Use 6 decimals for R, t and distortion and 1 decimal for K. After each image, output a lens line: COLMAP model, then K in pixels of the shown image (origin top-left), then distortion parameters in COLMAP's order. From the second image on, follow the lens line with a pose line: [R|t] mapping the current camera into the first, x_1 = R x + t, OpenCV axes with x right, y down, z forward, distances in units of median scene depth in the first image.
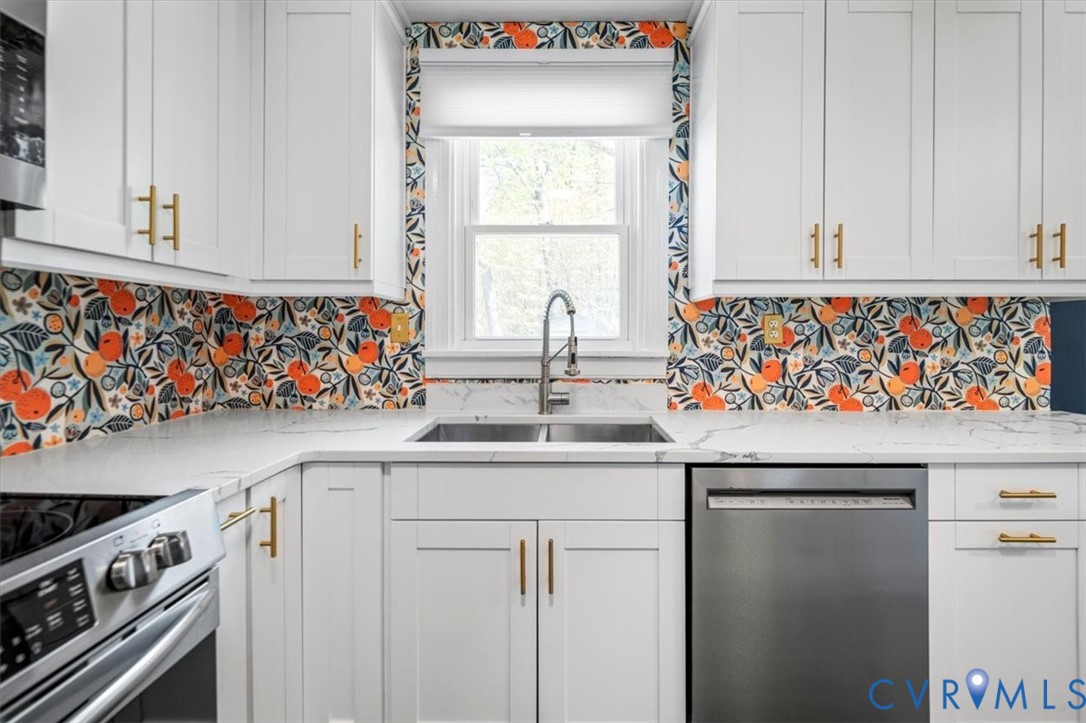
lens RADIAL K [[527.8, 0, 569.8], [0, 527.8, 333.9], [0, 0, 1]] dist [0.002791, 0.000796]
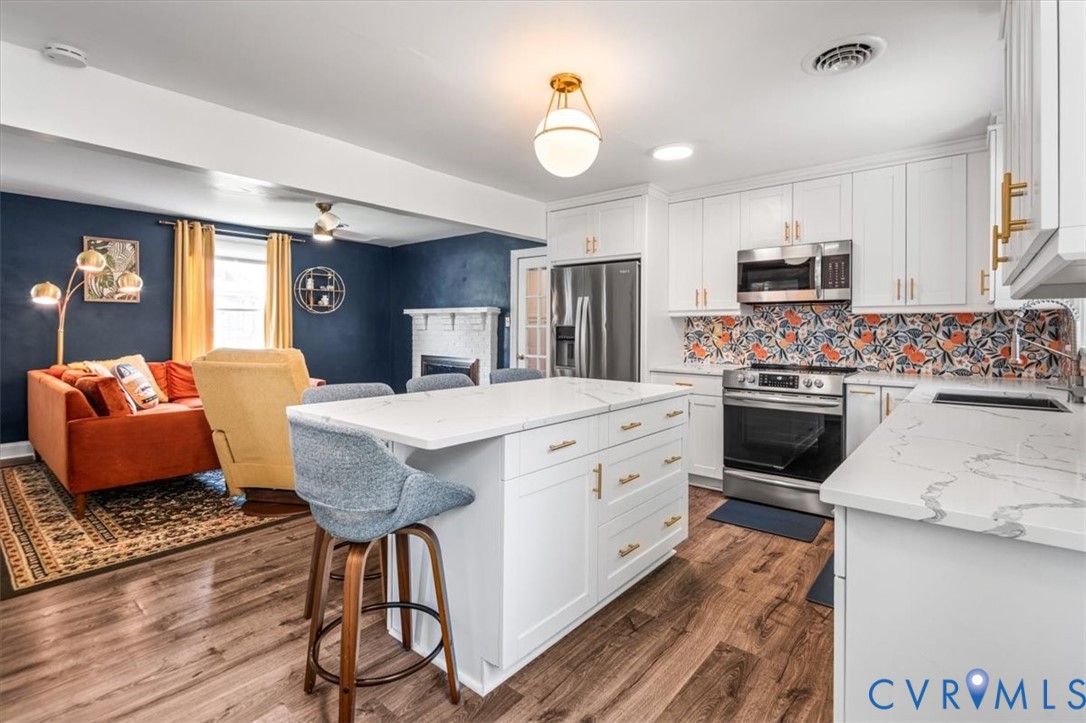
lens RADIAL K [[514.6, 0, 558.3], [0, 514.6, 331.2], [0, 0, 1]] dist [0.009623, -0.005817]
pose [[-0.629843, -0.004385, -0.776710, 1.528715], [-0.006887, 0.999976, -0.000061, 0.005120], [0.776692, 0.005311, -0.629858, 0.827836]]
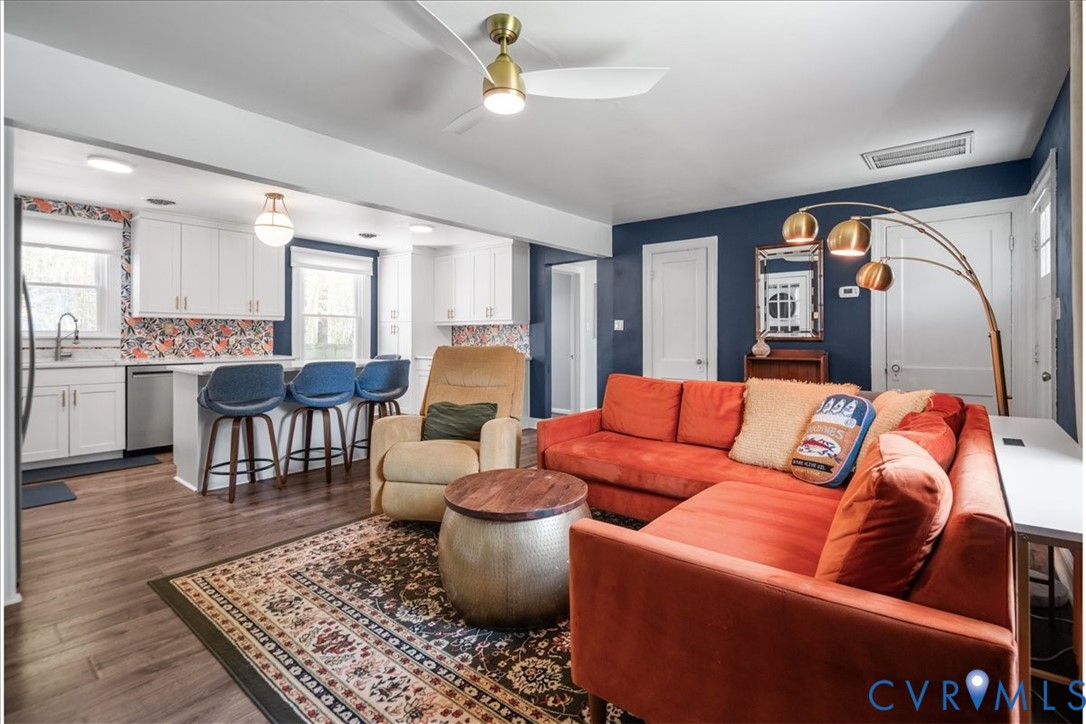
lens RADIAL K [[514.6, 0, 537.2], [0, 514.6, 338.2], [0, 0, 1]] dist [0.009623, -0.005817]
pose [[0.659176, -0.002002, 0.751986, -0.382195], [-0.006086, 0.999950, 0.007997, 0.009590], [-0.751964, -0.009848, 0.659131, -2.258347]]
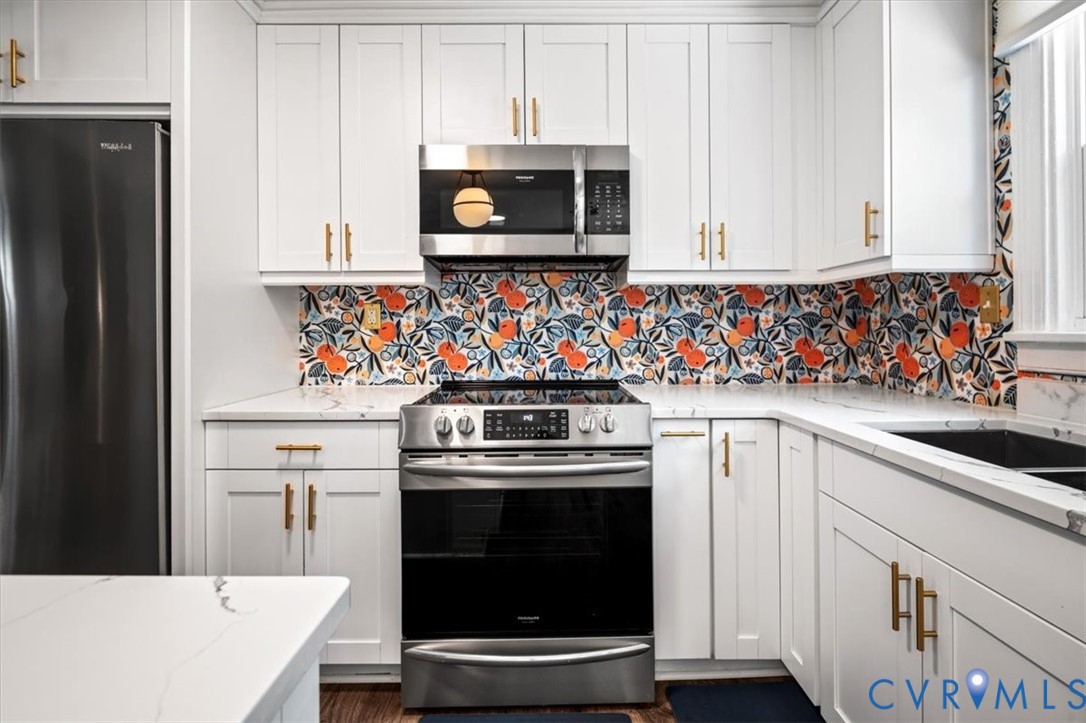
lens RADIAL K [[514.6, 0, 540.2], [0, 514.6, 330.4], [0, 0, 1]] dist [0.009623, -0.005817]
pose [[-0.005504, -0.000773, -0.999985, 0.469801], [0.003500, 0.999994, -0.000793, 0.026229], [0.999979, -0.003504, -0.005501, 0.328242]]
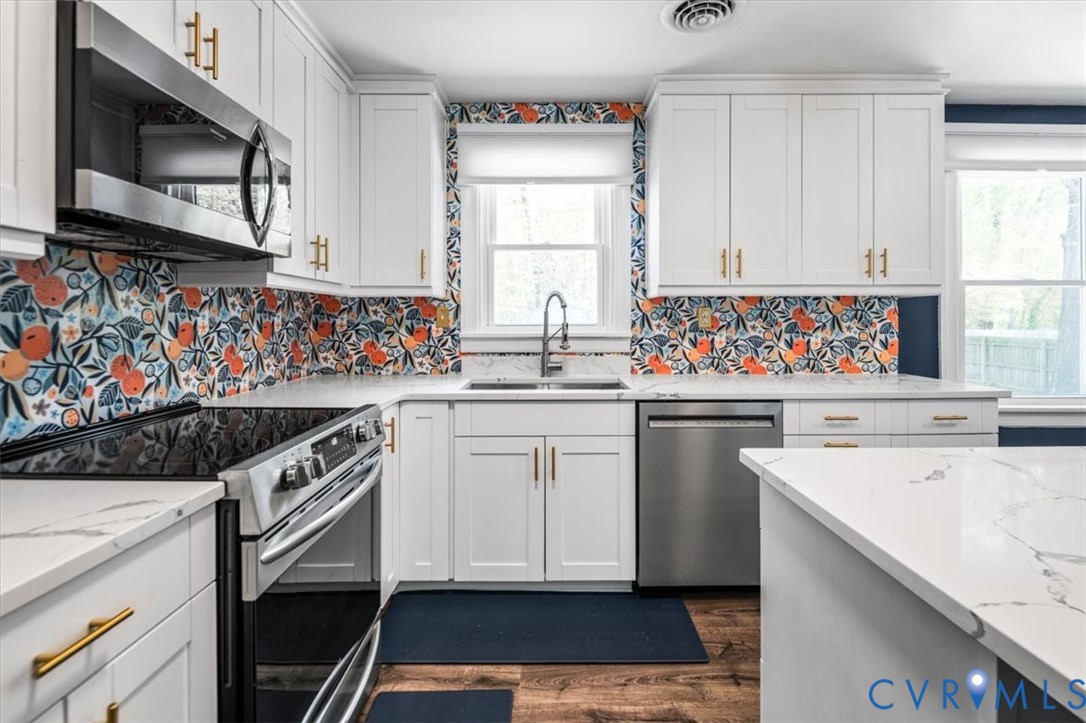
lens RADIAL K [[514.6, 0, 558.4], [0, 514.6, 320.3], [0, 0, 1]] dist [0.009623, -0.005817]
pose [[0.999976, -0.003640, 0.005952, -0.018500], [0.003636, 0.999993, 0.000682, -0.003263], [-0.005955, -0.000660, 0.999982, -0.393030]]
